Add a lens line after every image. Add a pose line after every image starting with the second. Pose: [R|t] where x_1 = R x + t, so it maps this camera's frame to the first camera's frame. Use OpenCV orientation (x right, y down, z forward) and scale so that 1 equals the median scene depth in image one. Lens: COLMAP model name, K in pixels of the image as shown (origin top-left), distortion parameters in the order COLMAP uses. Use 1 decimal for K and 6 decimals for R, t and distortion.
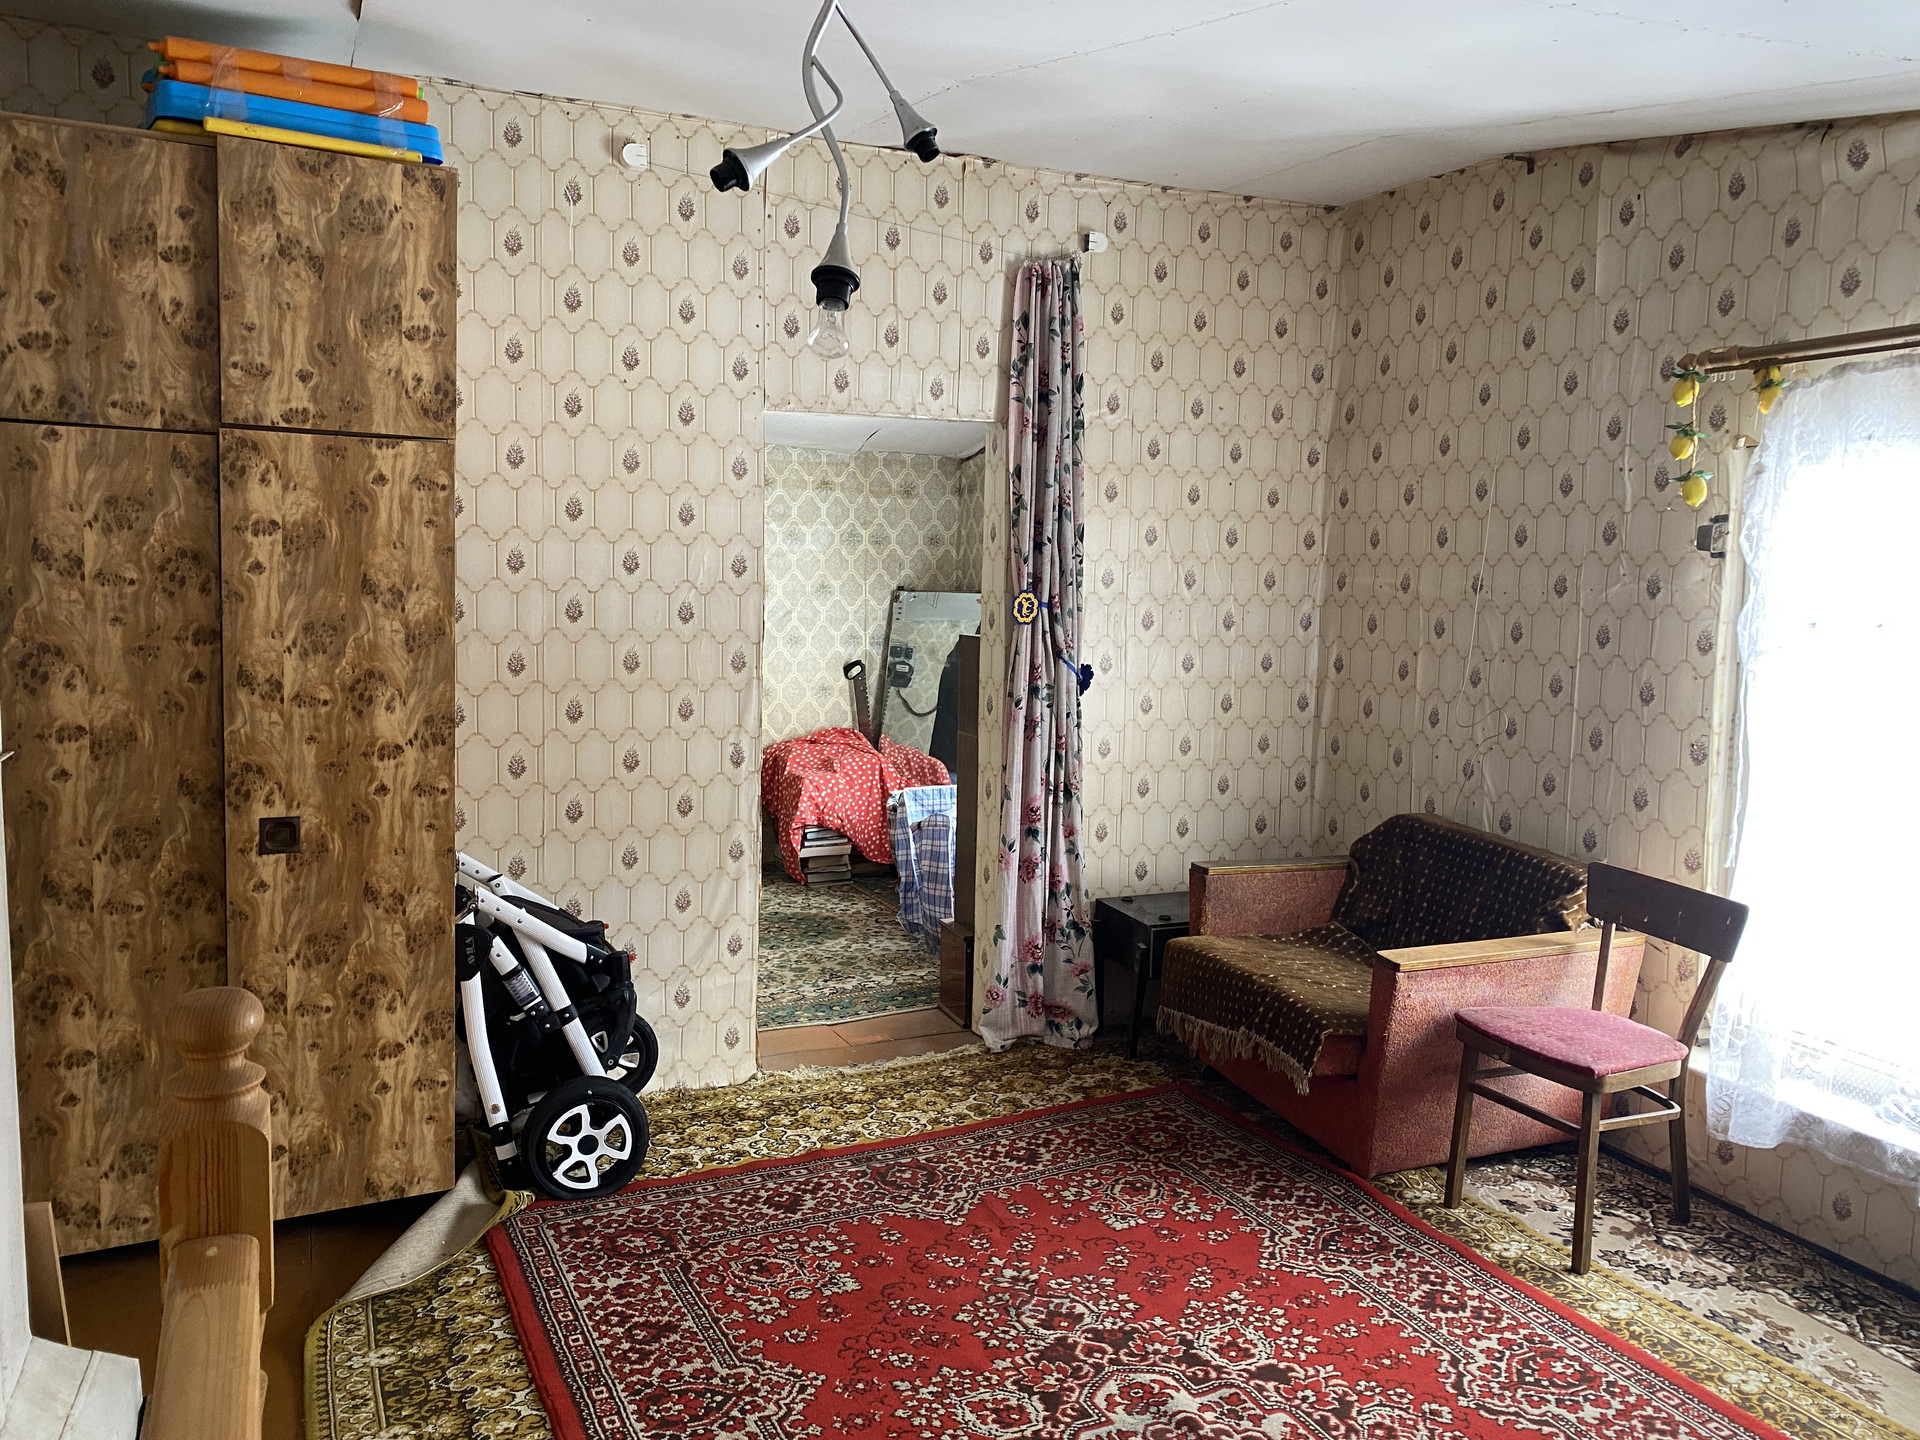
lens RADIAL K [[1451.8, 0, 967.4], [0, 1451.8, 722.3], [0, 0, 1]] dist [0.004366, -0.002156]
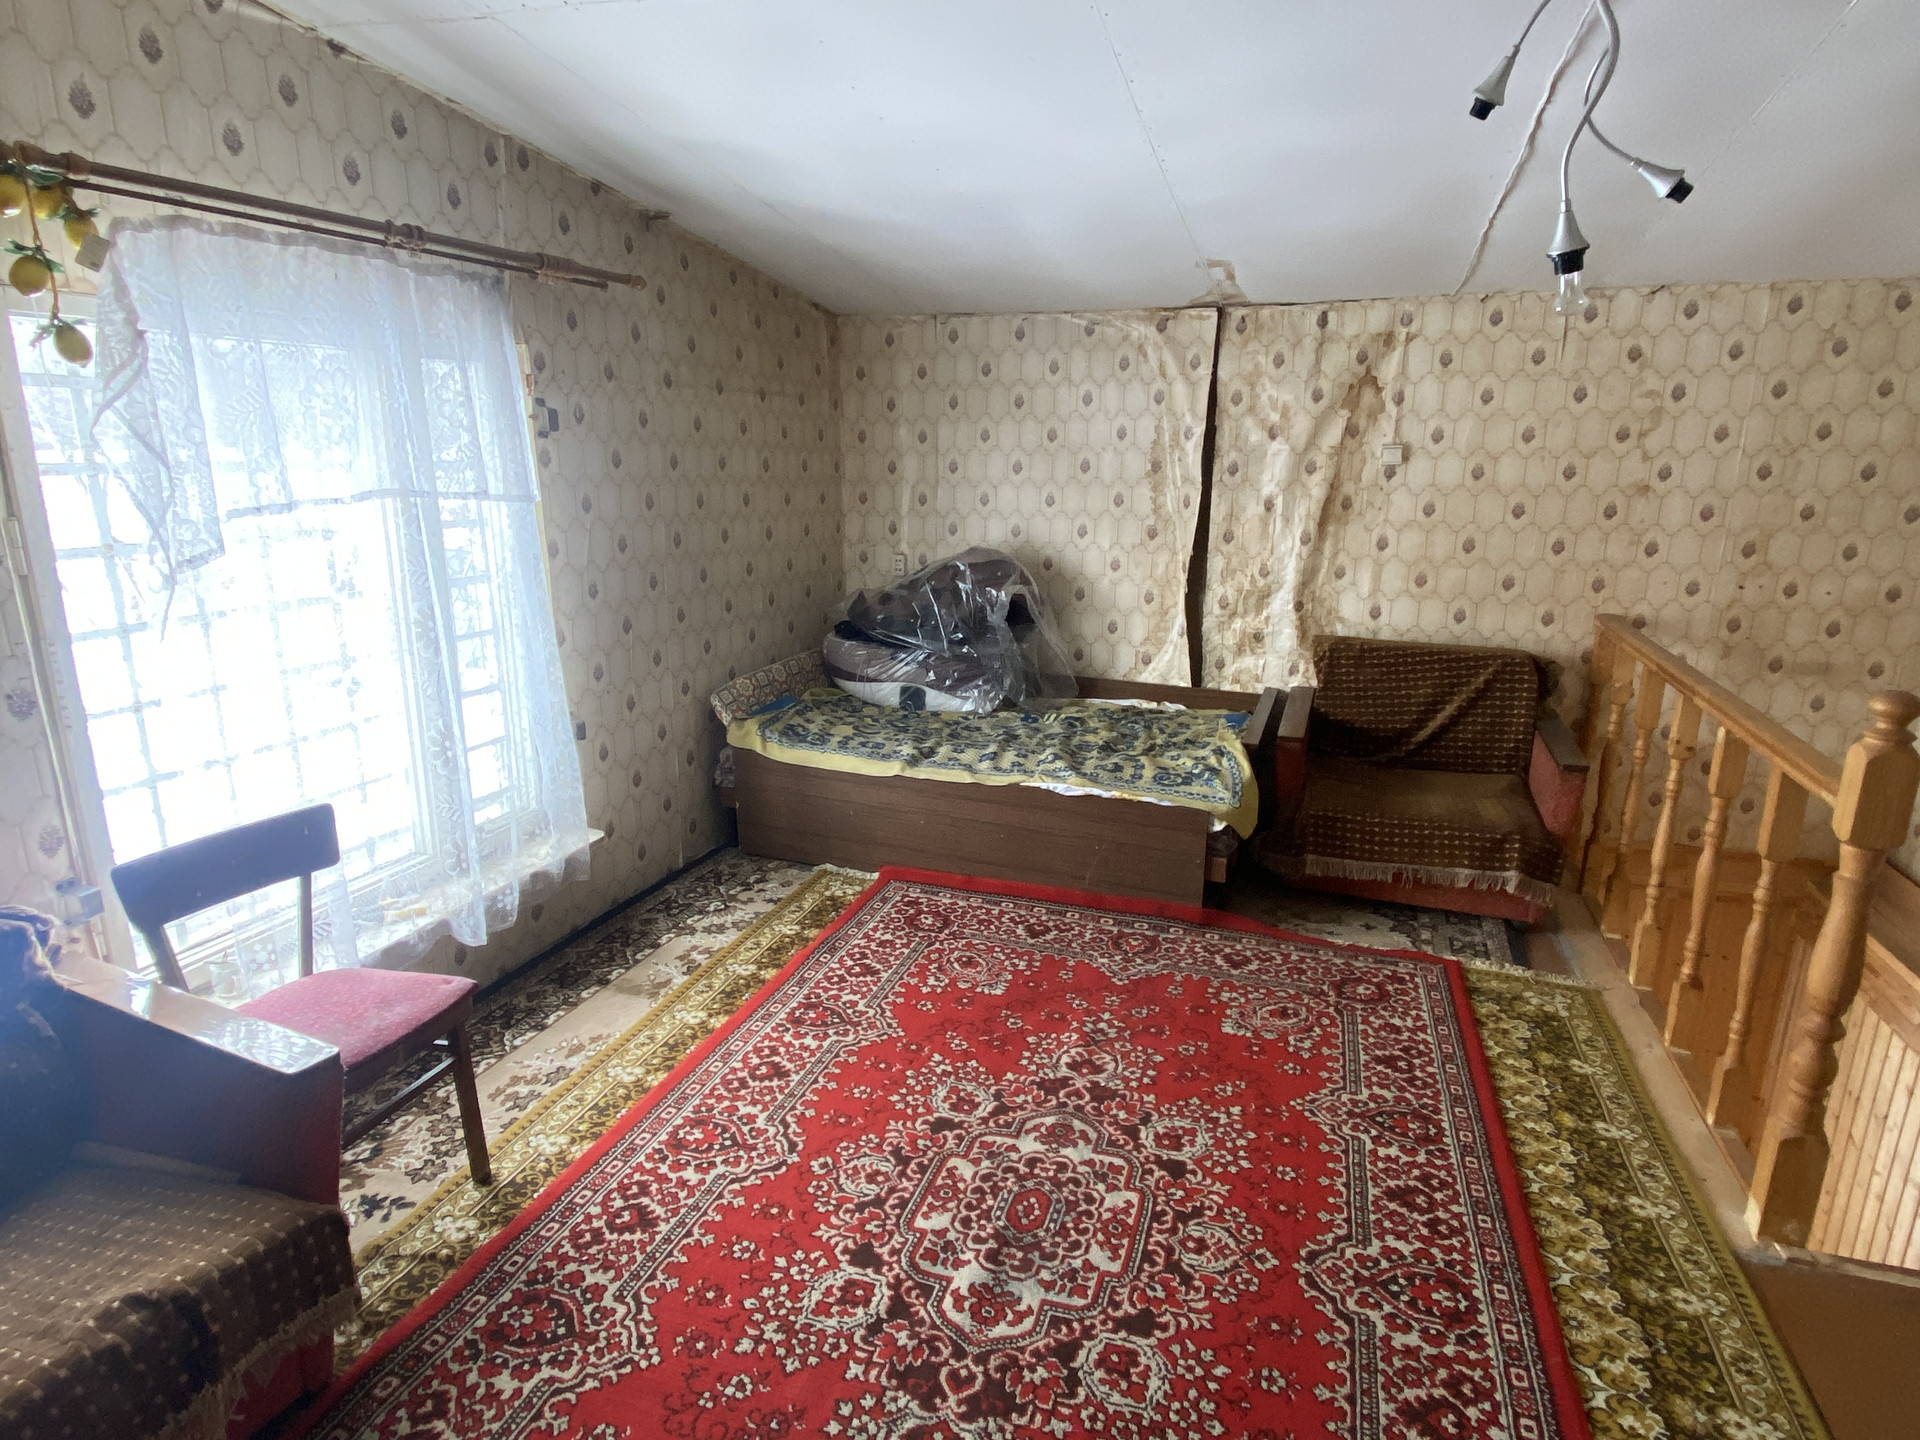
lens RADIAL K [[1033.1, 0, 961.9], [0, 1033.1, 722.4], [0, 0, 1]] dist [-0.006130, -0.001277]
pose [[-0.704384, -0.205665, 0.679371, -0.257695], [0.059541, 0.936612, 0.345273, -0.158983], [-0.707318, 0.283655, -0.647489, 1.290052]]
